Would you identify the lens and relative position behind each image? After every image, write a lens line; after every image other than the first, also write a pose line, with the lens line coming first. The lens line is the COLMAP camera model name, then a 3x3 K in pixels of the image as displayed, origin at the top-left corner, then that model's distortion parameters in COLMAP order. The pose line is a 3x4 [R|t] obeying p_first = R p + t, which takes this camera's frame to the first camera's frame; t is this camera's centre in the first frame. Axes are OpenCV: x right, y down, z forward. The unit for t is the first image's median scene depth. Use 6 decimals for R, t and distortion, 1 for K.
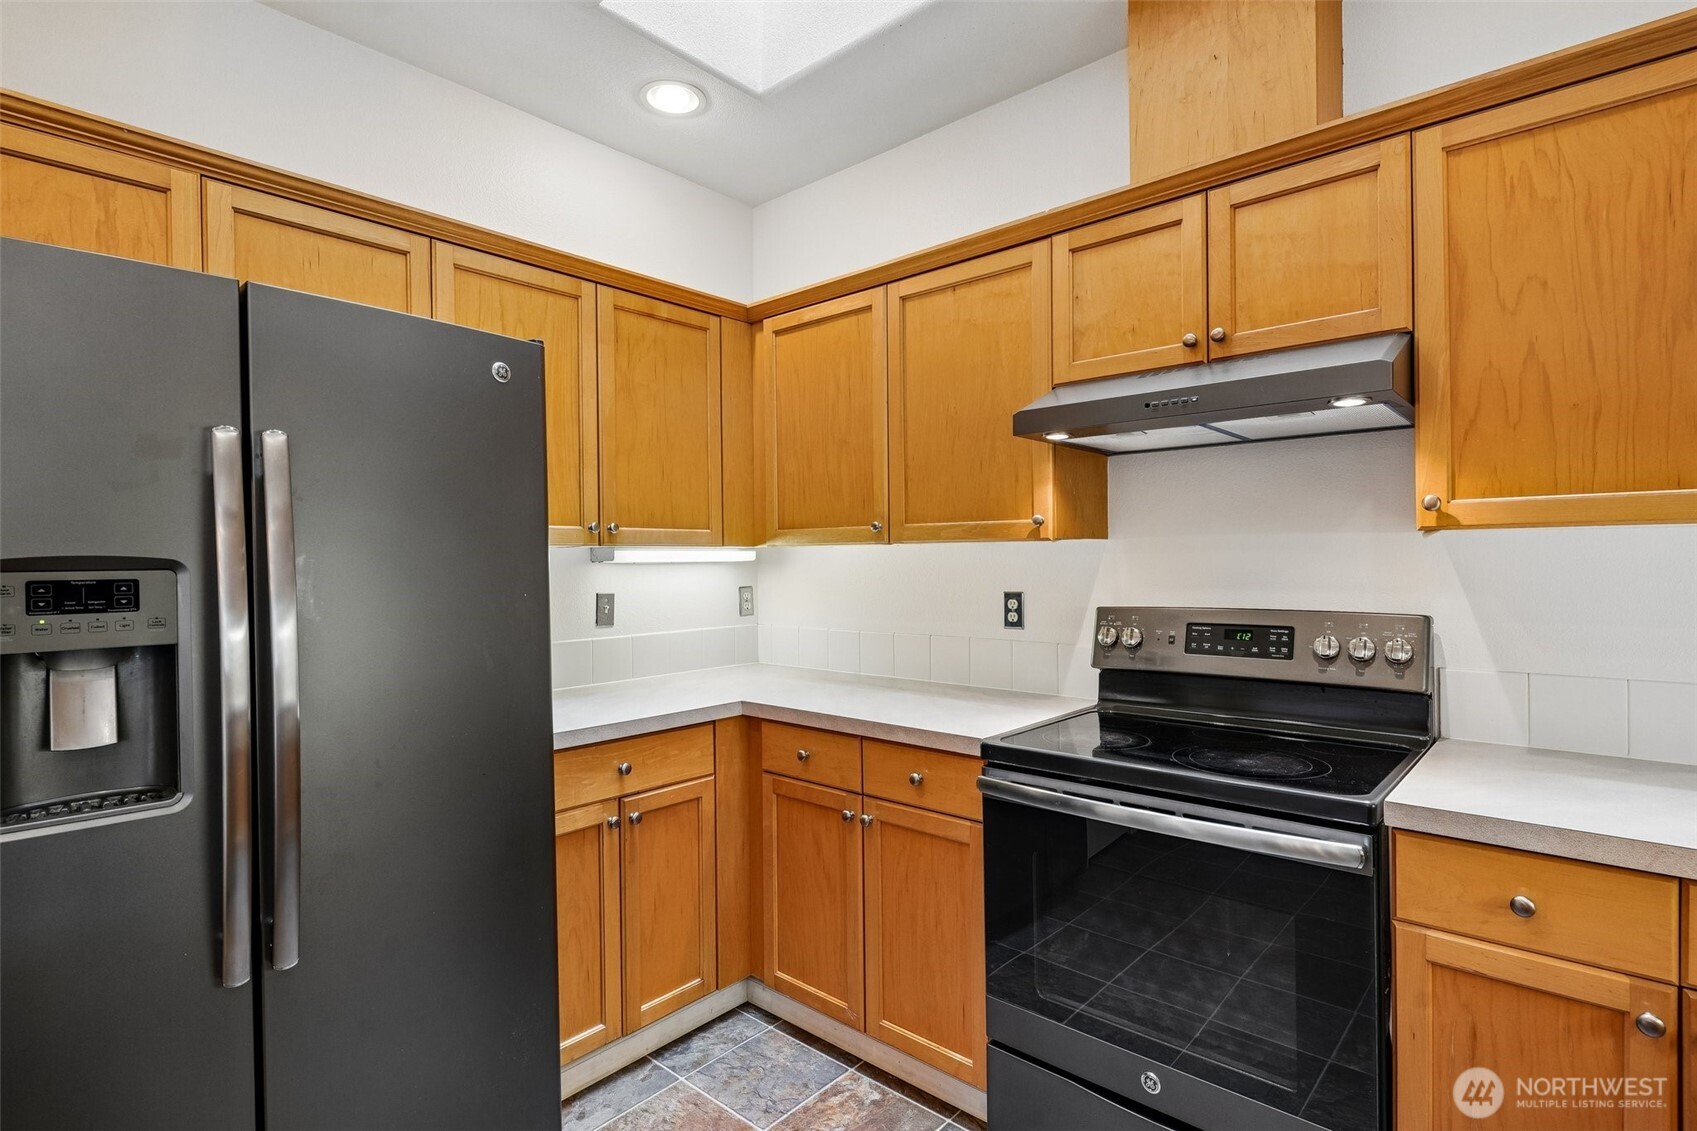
lens RADIAL K [[823.2, 0, 856.8], [0, 823.2, 559.2], [0, 0, 1]] dist [-0.001255, -0.000048]
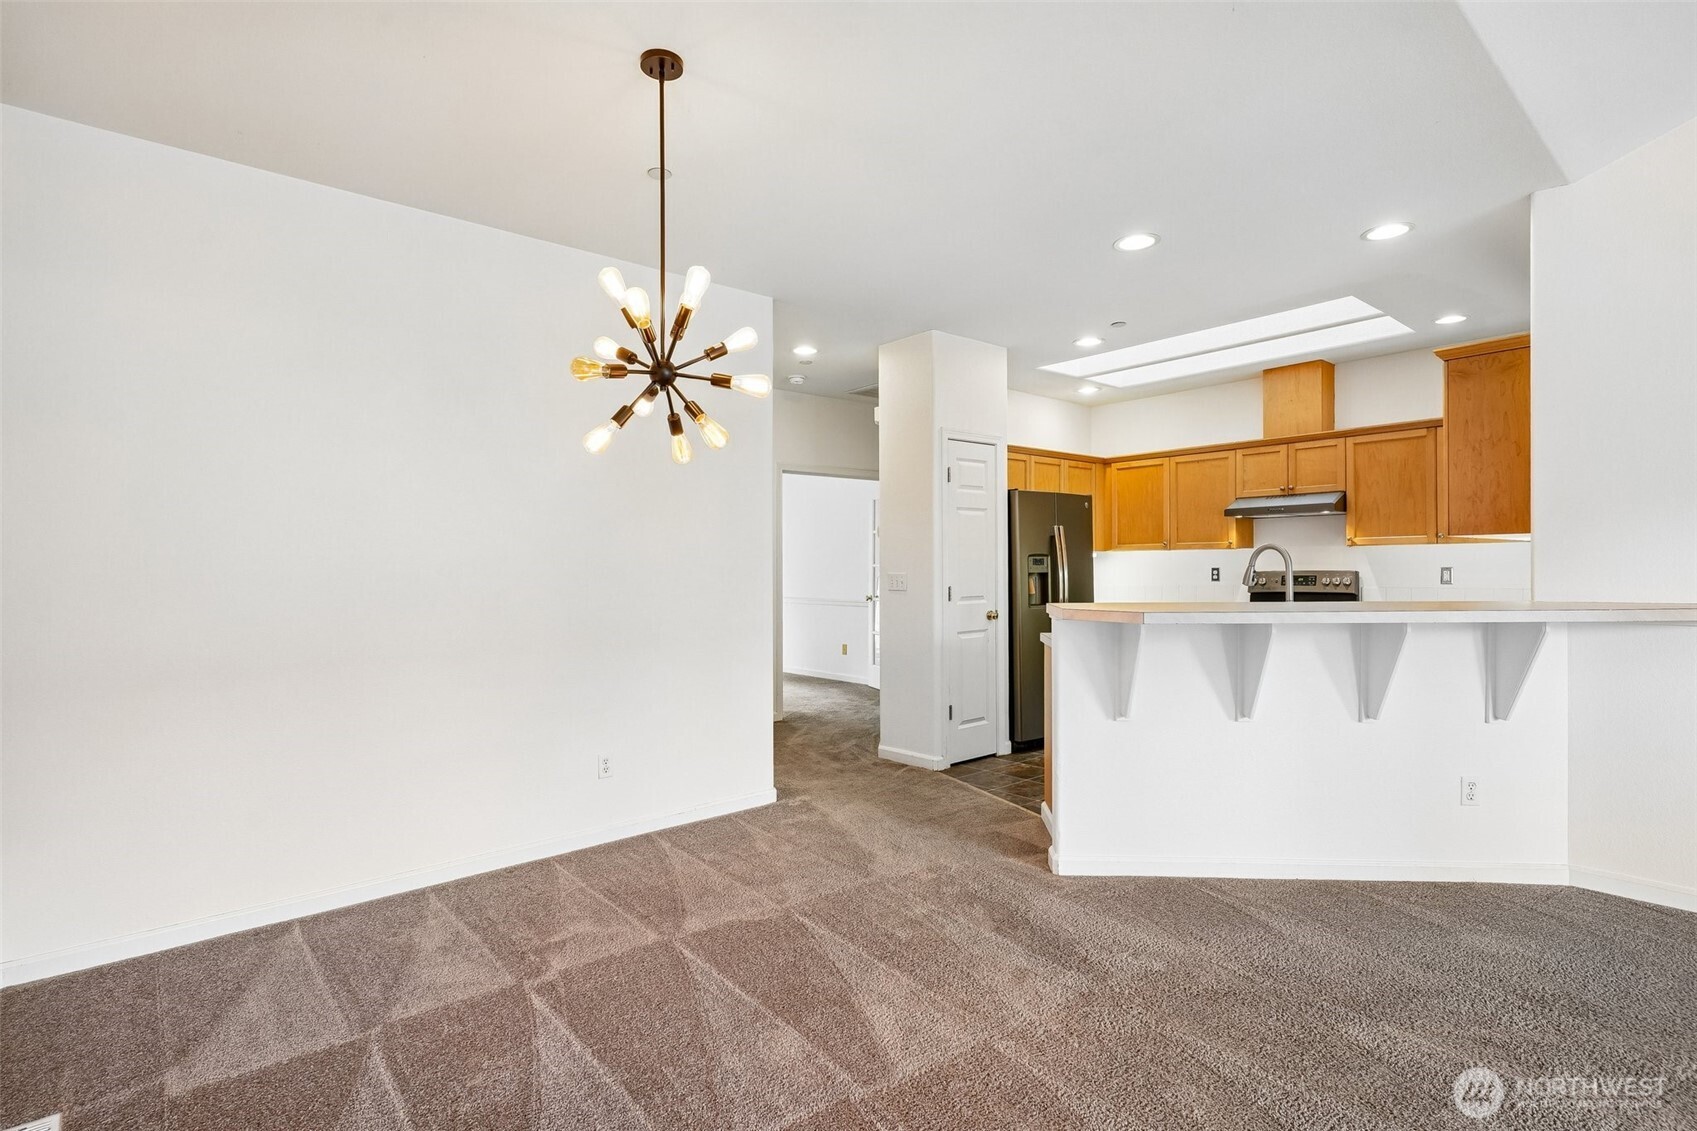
lens RADIAL K [[823.2, 0, 837.9], [0, 823.2, 575.7], [0, 0, 1]] dist [-0.001255, -0.000048]
pose [[0.989558, 0.002316, -0.144116, -0.838985], [-0.000448, 0.999915, 0.012996, 0.040556], [0.144134, -0.012795, 0.989475, -2.402425]]
